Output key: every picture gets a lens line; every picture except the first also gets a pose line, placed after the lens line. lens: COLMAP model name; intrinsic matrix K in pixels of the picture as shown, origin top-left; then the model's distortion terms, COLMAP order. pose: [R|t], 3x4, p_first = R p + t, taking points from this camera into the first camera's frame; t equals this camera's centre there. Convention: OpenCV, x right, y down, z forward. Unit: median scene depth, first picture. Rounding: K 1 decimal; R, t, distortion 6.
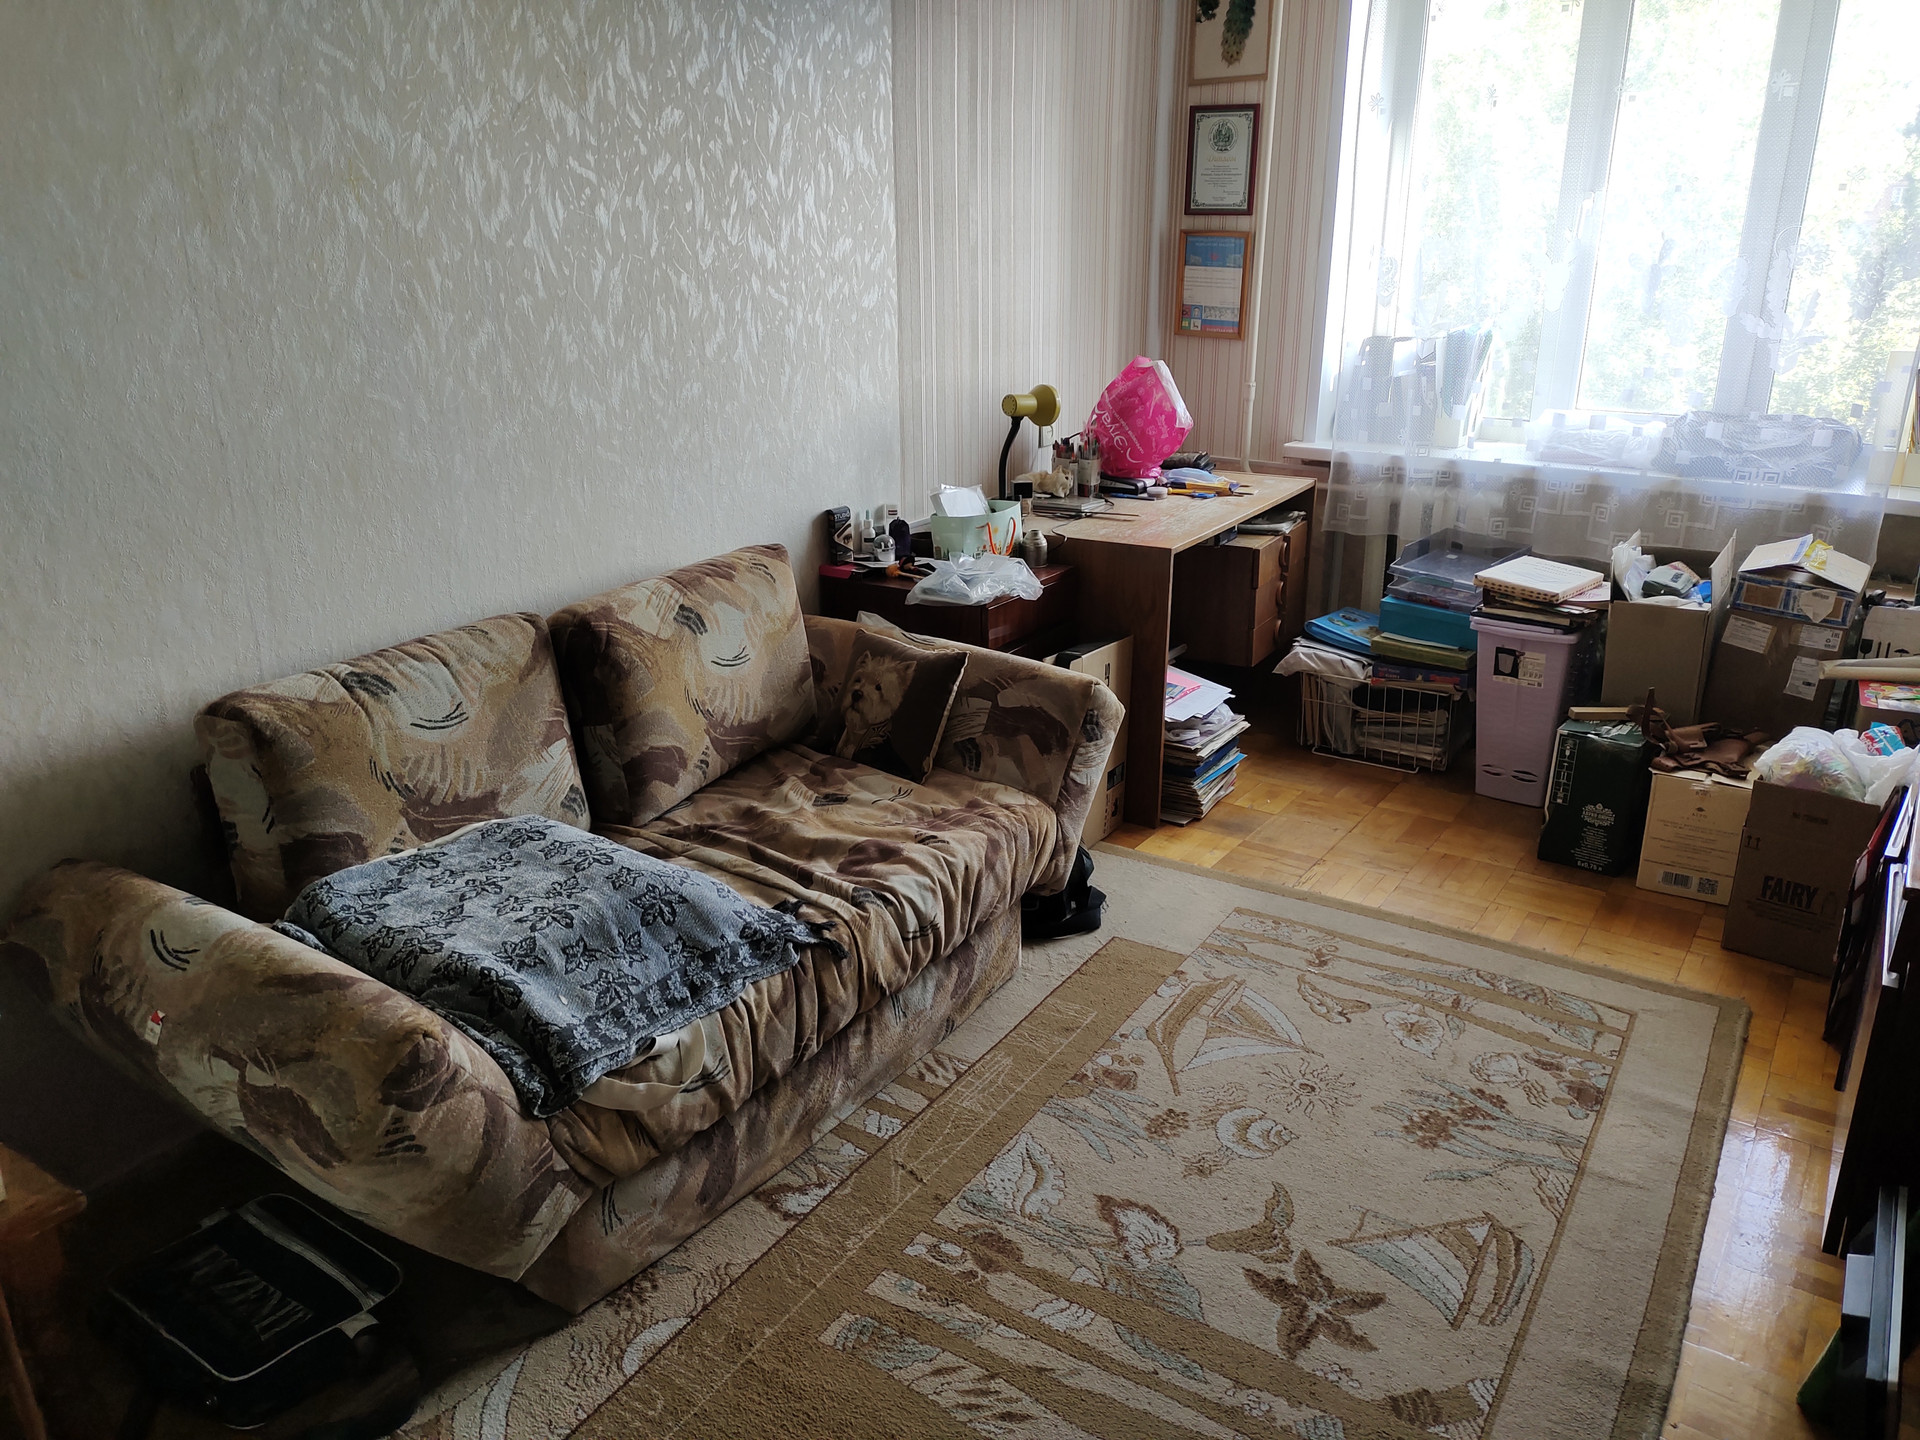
lens RADIAL K [[1413.0, 0, 959.3], [0, 1413.0, 715.3], [0, 0, 1]] dist [0.026477, -0.023308]
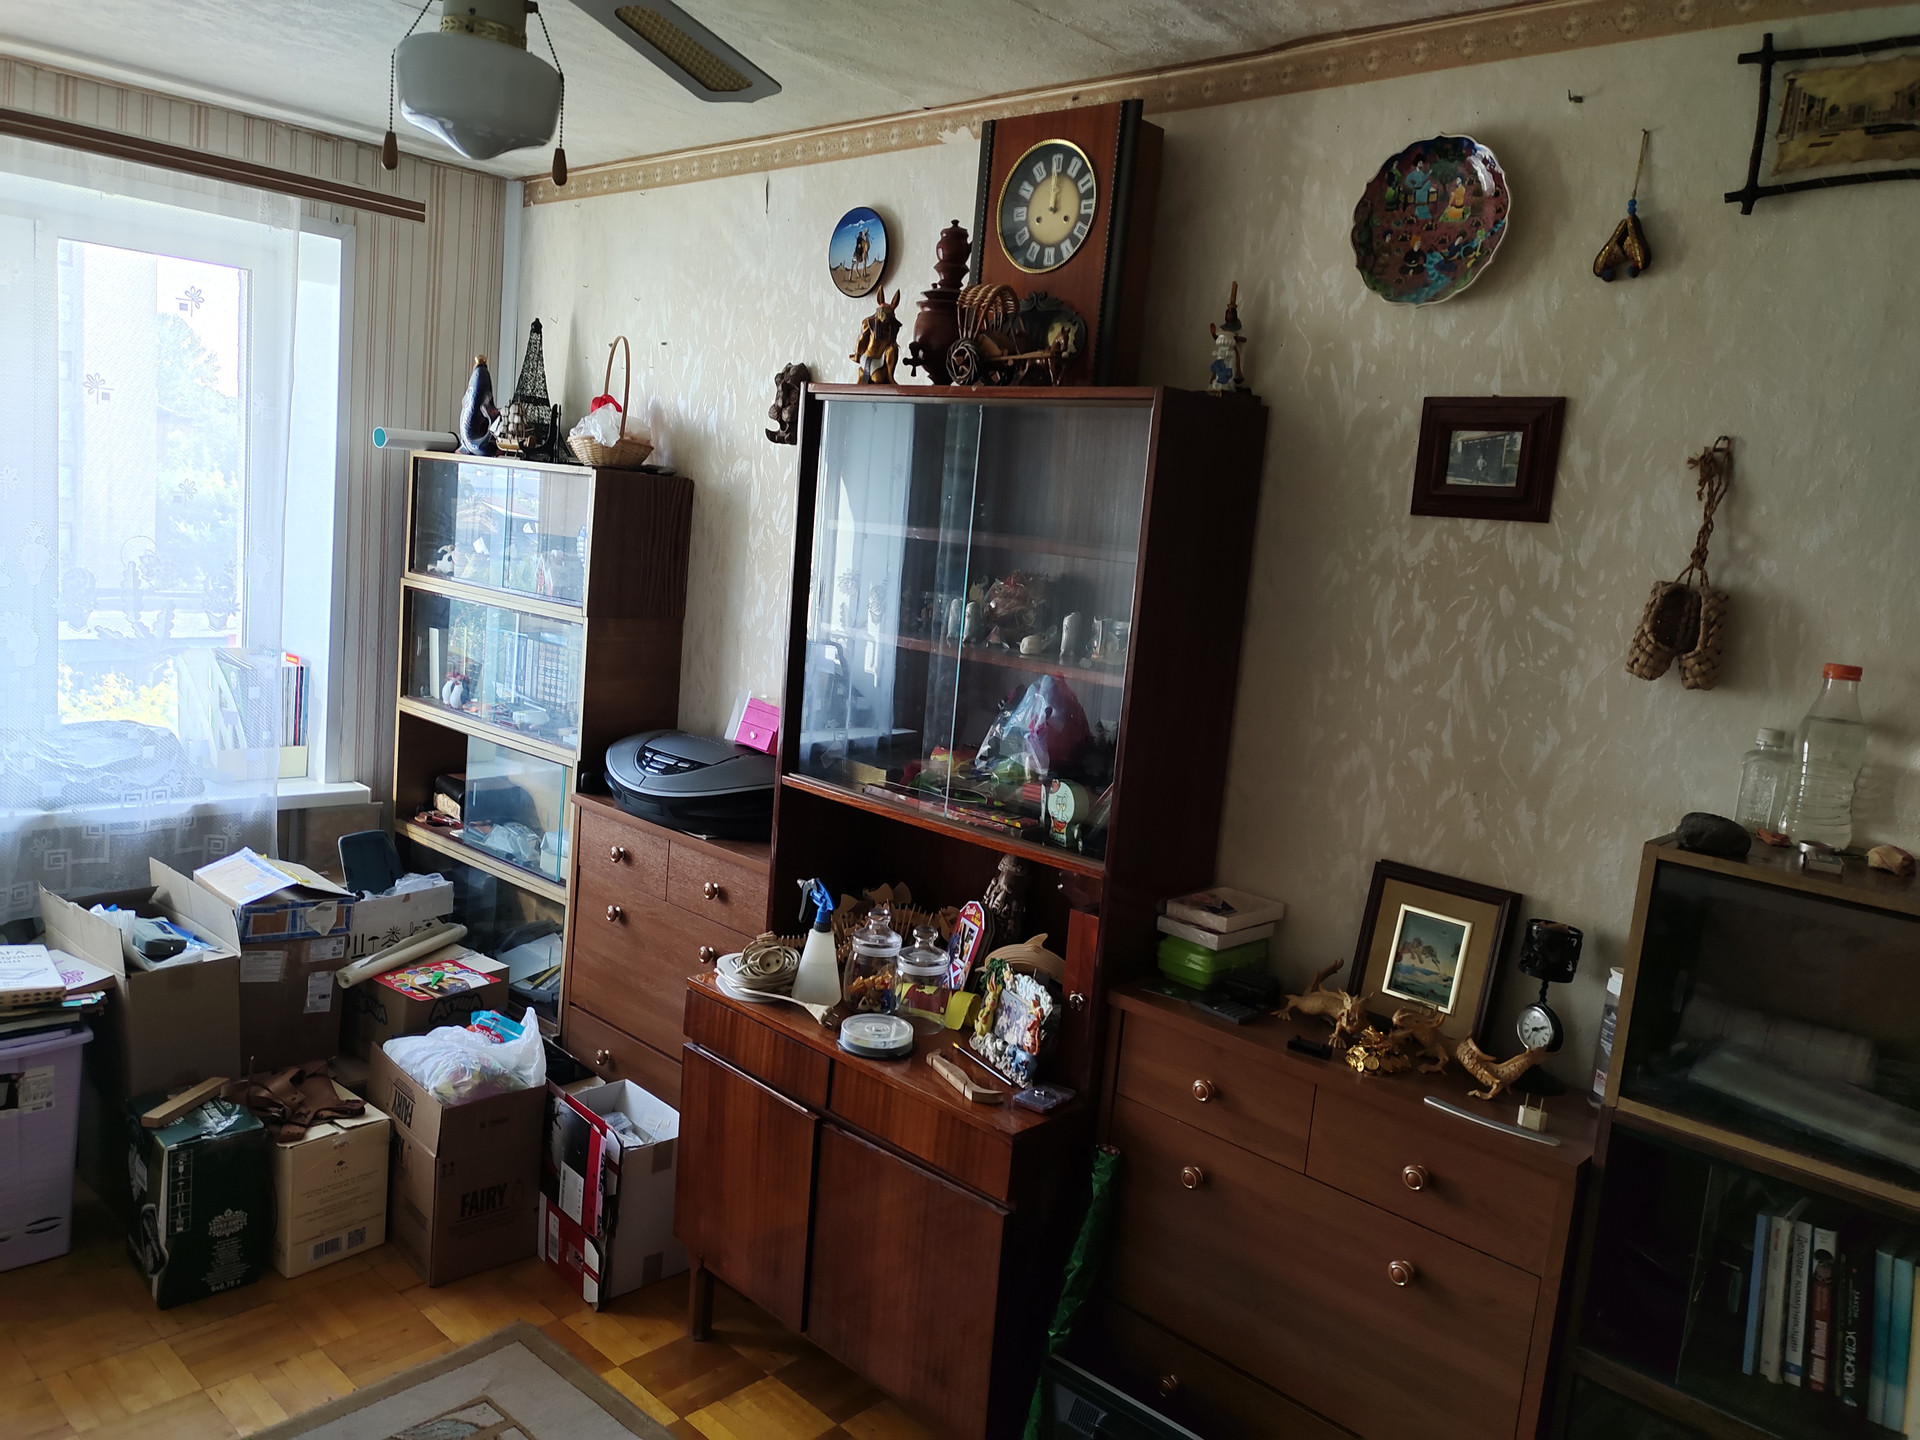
lens RADIAL K [[1413.0, 0, 961.4], [0, 1413.0, 720.3], [0, 0, 1]] dist [0.026477, -0.023308]
pose [[0.154309, -0.125313, 0.980044, -0.267894], [0.251627, 0.964201, 0.083668, -0.174980], [-0.955444, 0.233694, 0.180317, 0.355102]]
